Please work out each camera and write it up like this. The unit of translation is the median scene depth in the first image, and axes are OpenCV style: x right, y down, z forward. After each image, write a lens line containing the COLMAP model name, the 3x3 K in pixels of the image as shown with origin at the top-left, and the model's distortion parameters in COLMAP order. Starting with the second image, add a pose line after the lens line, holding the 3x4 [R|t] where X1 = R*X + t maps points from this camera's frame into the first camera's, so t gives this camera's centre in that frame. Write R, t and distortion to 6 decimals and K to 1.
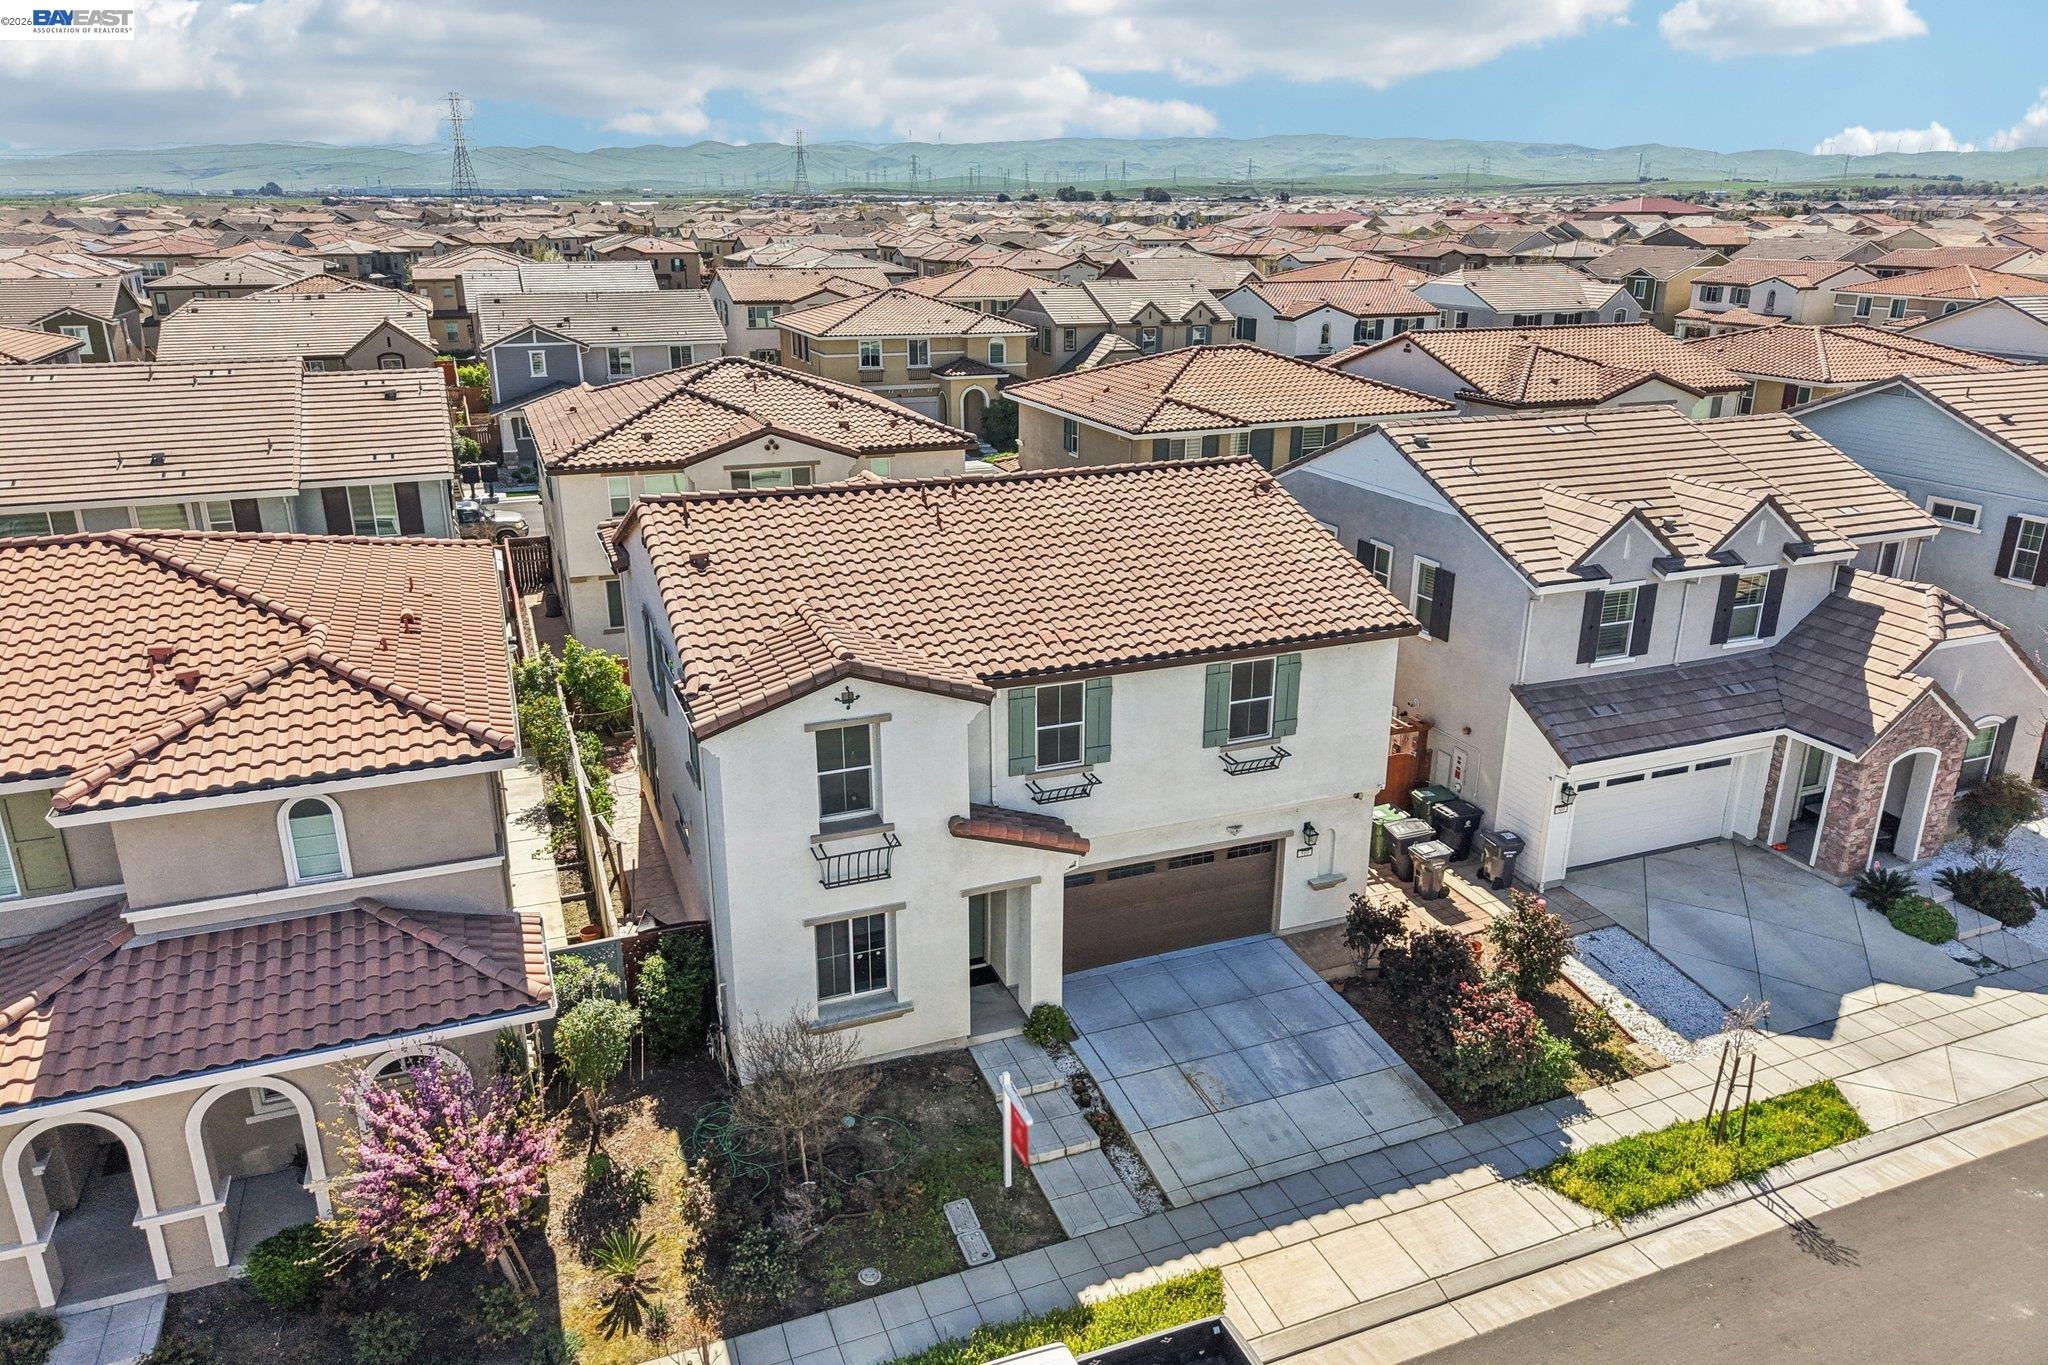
lens RADIAL K [[1368.6, 0, 1023.3], [0, 1368.6, 677.7], [0, 0, 1]] dist [0.026046, -0.022975]
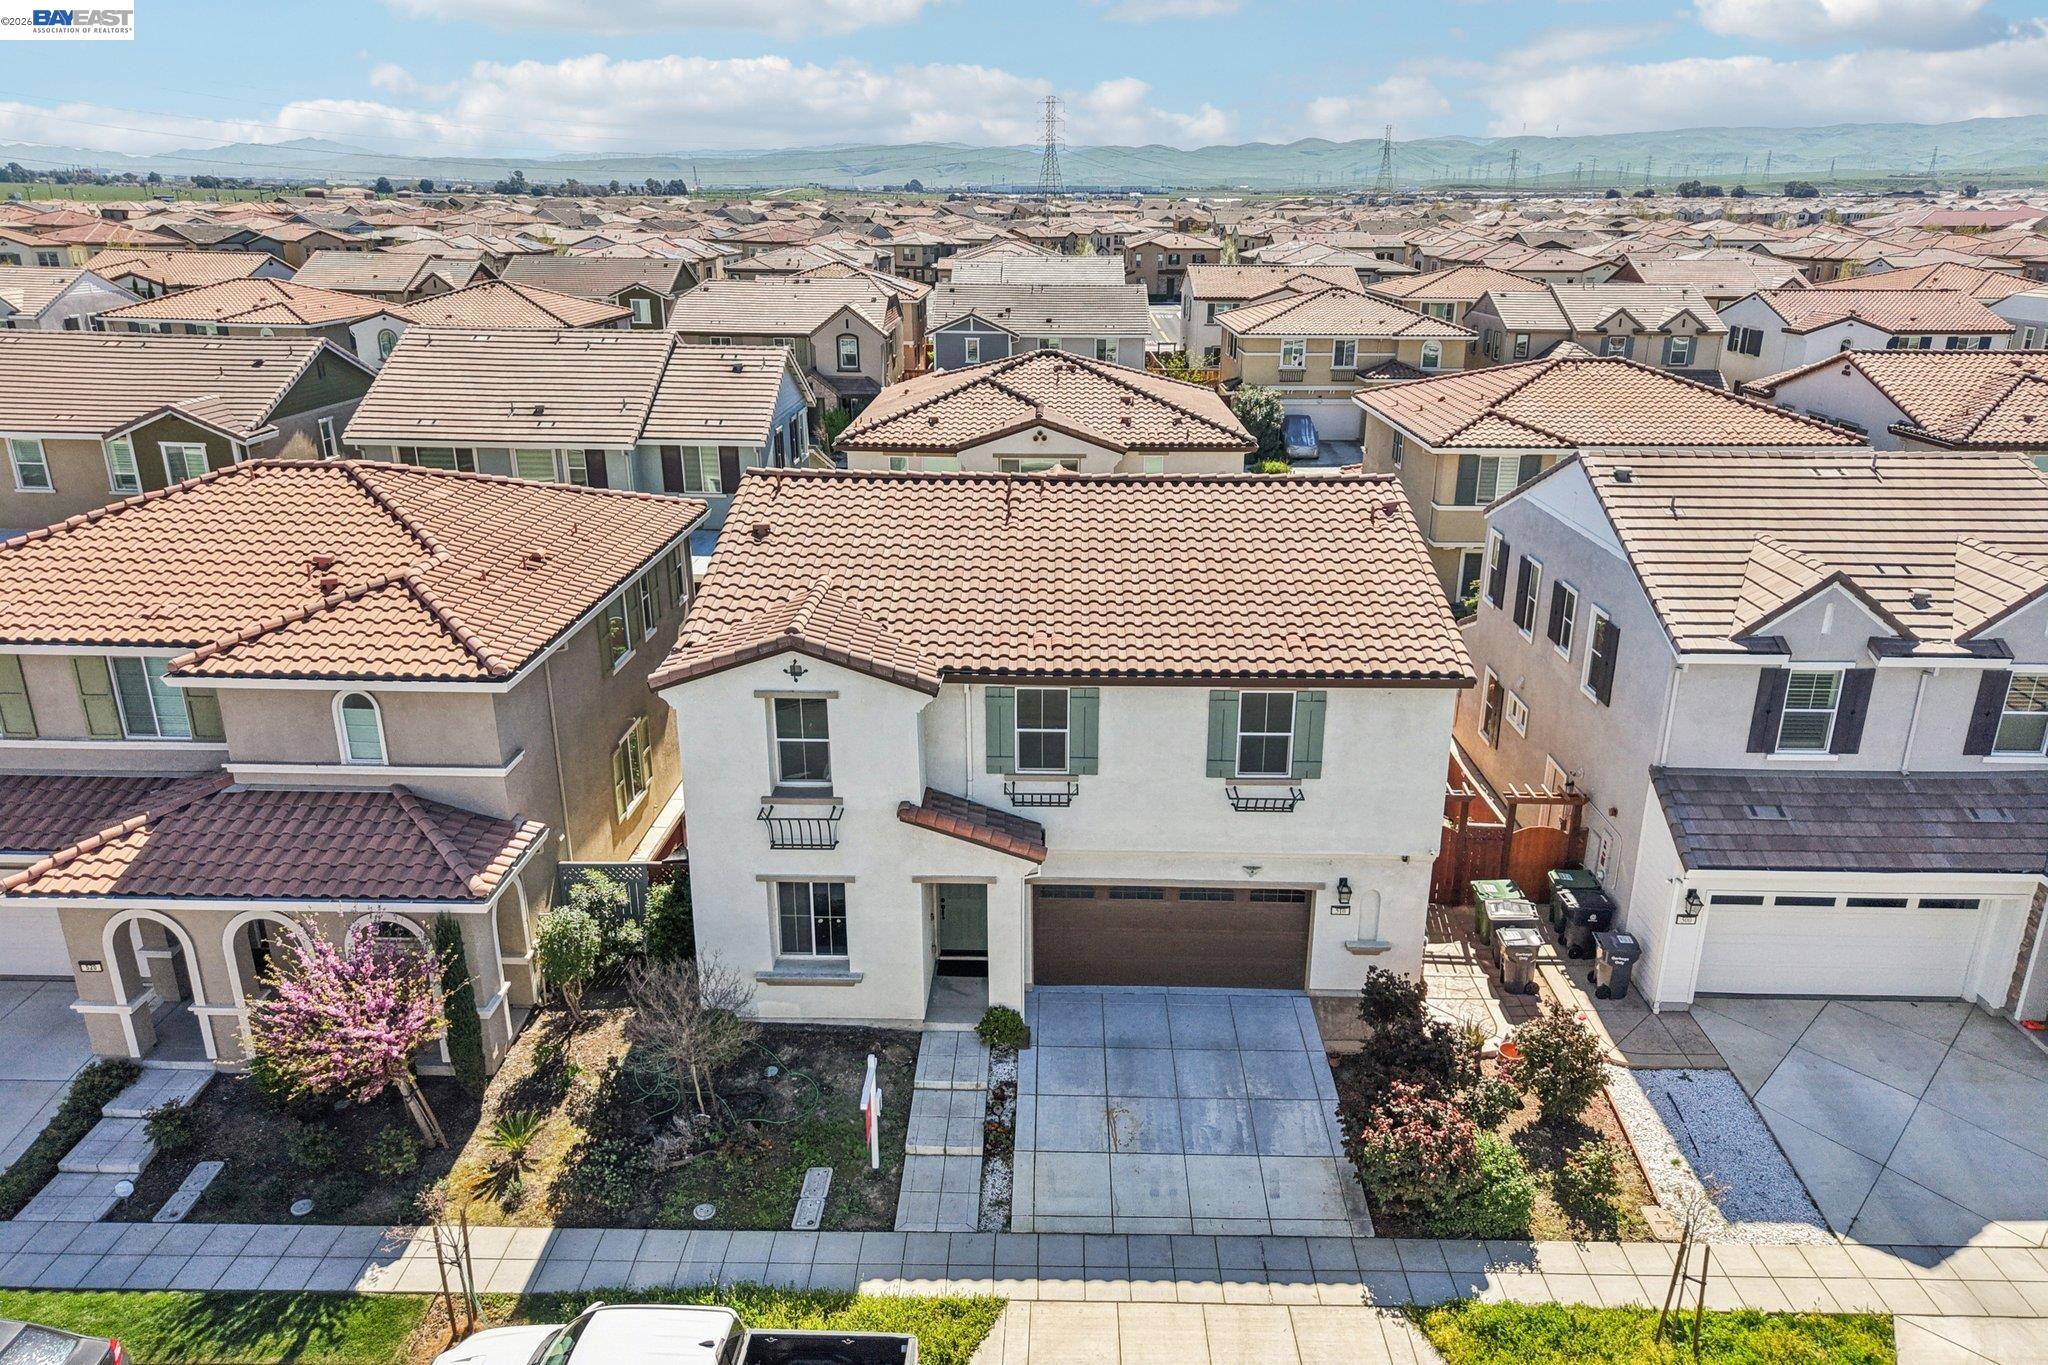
lens RADIAL K [[1368.6, 0, 1029.3], [0, 1368.6, 688.0], [0, 0, 1]] dist [0.026046, -0.022975]
pose [[0.921182, 0.130736, -0.366513, 0.356201], [-0.127566, 0.991282, 0.032974, -0.024927], [0.367628, 0.016380, 0.929828, 0.077085]]
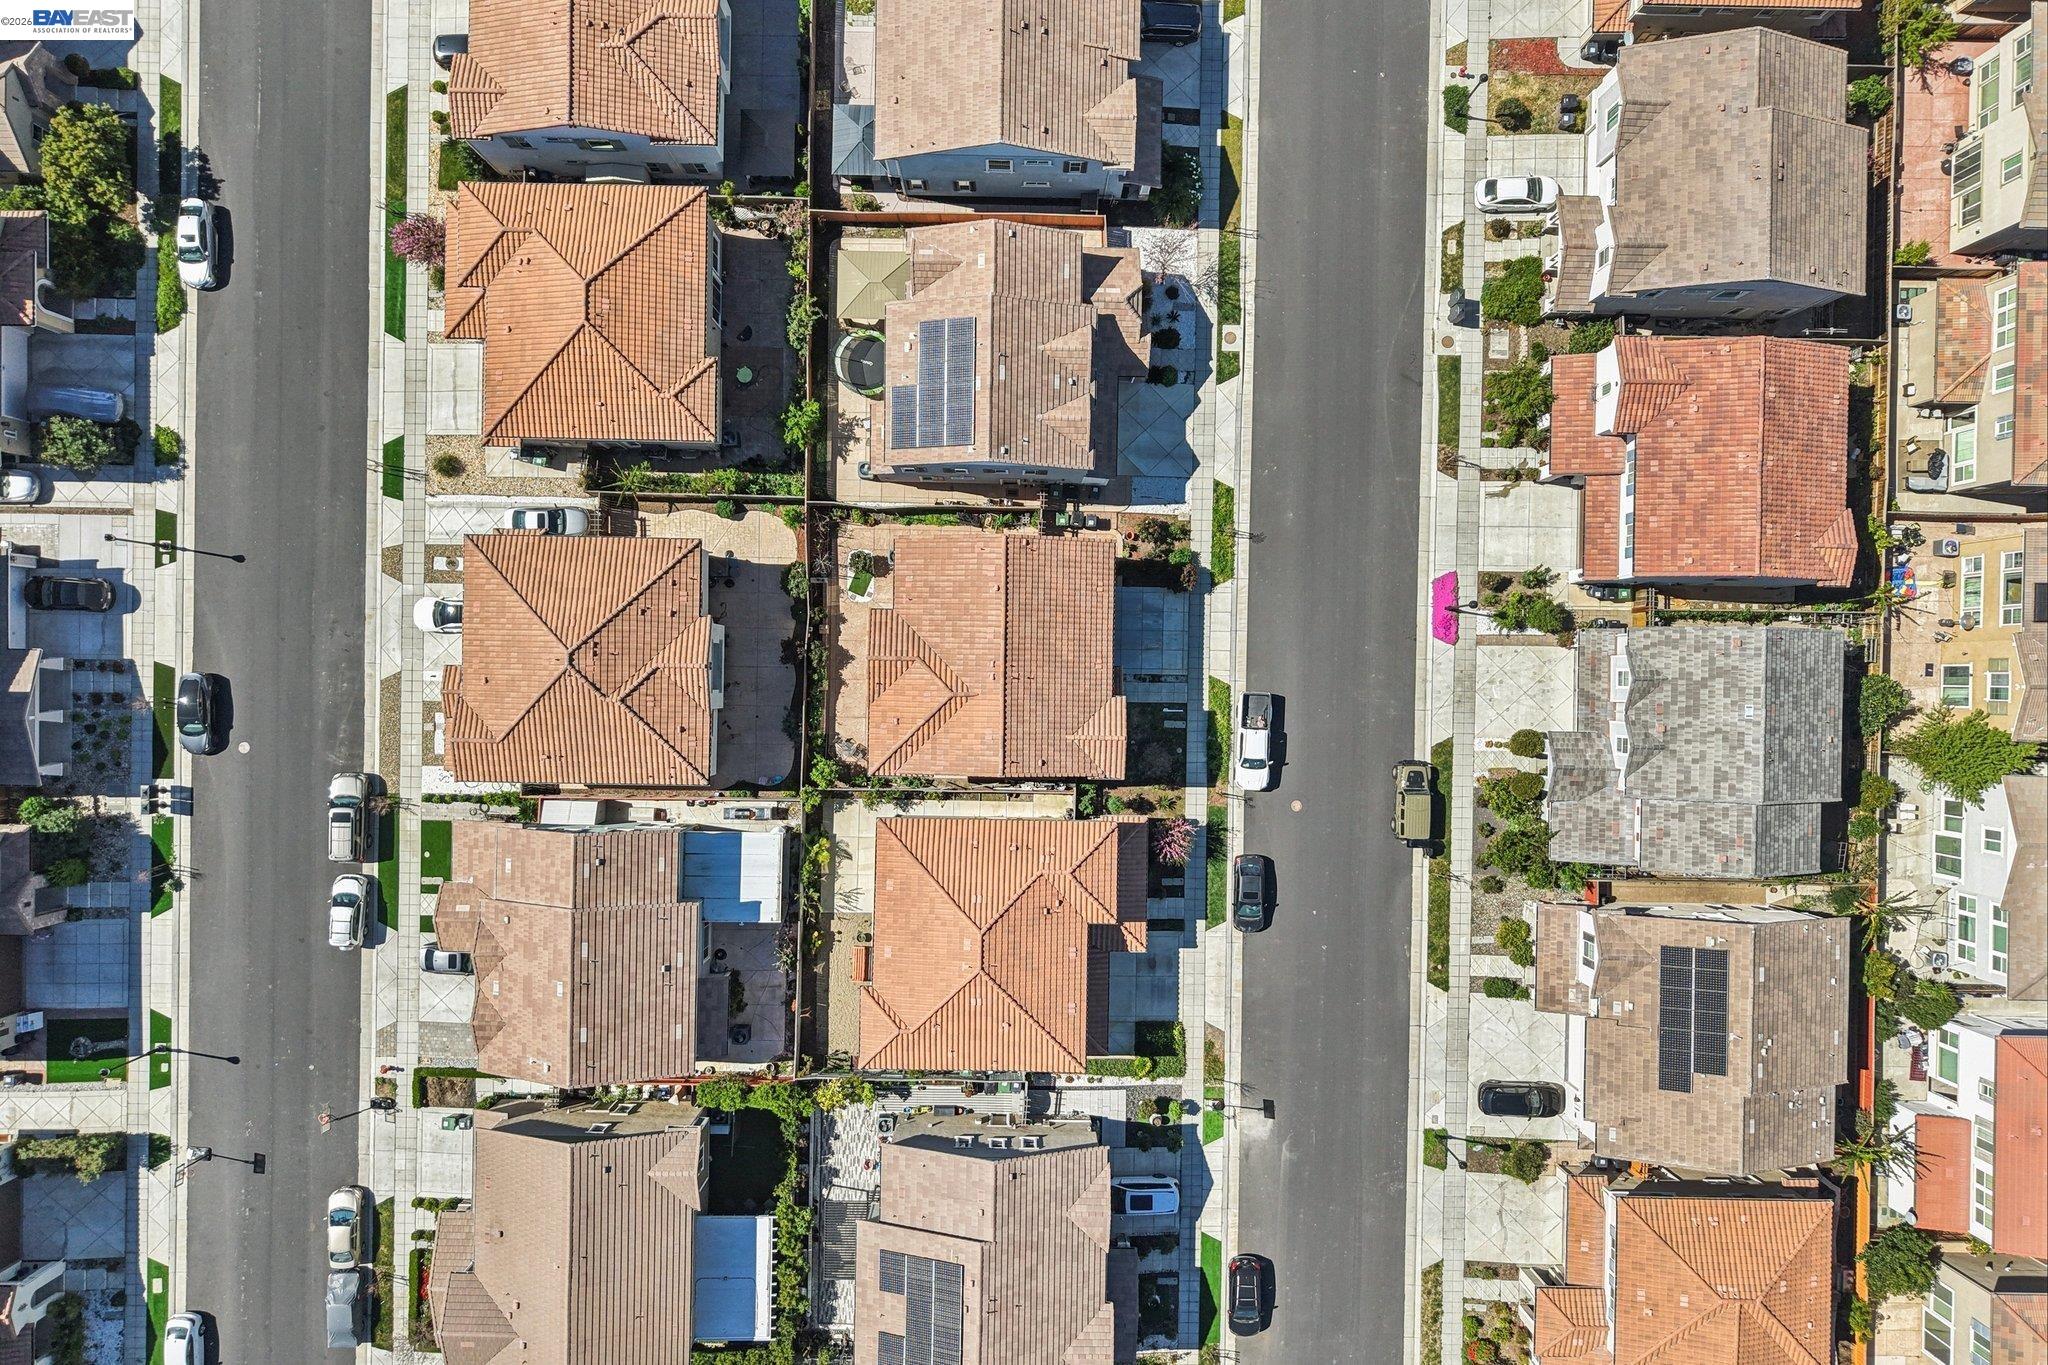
lens RADIAL K [[1368.6, 0, 1023.6], [0, 1368.6, 700.2], [0, 0, 1]] dist [0.026046, -0.022975]
pose [[0.383700, -0.923429, -0.007279, -0.094019], [0.289175, 0.112663, 0.950623, -2.959233], [-0.877013, -0.366859, 0.310262, 0.126211]]
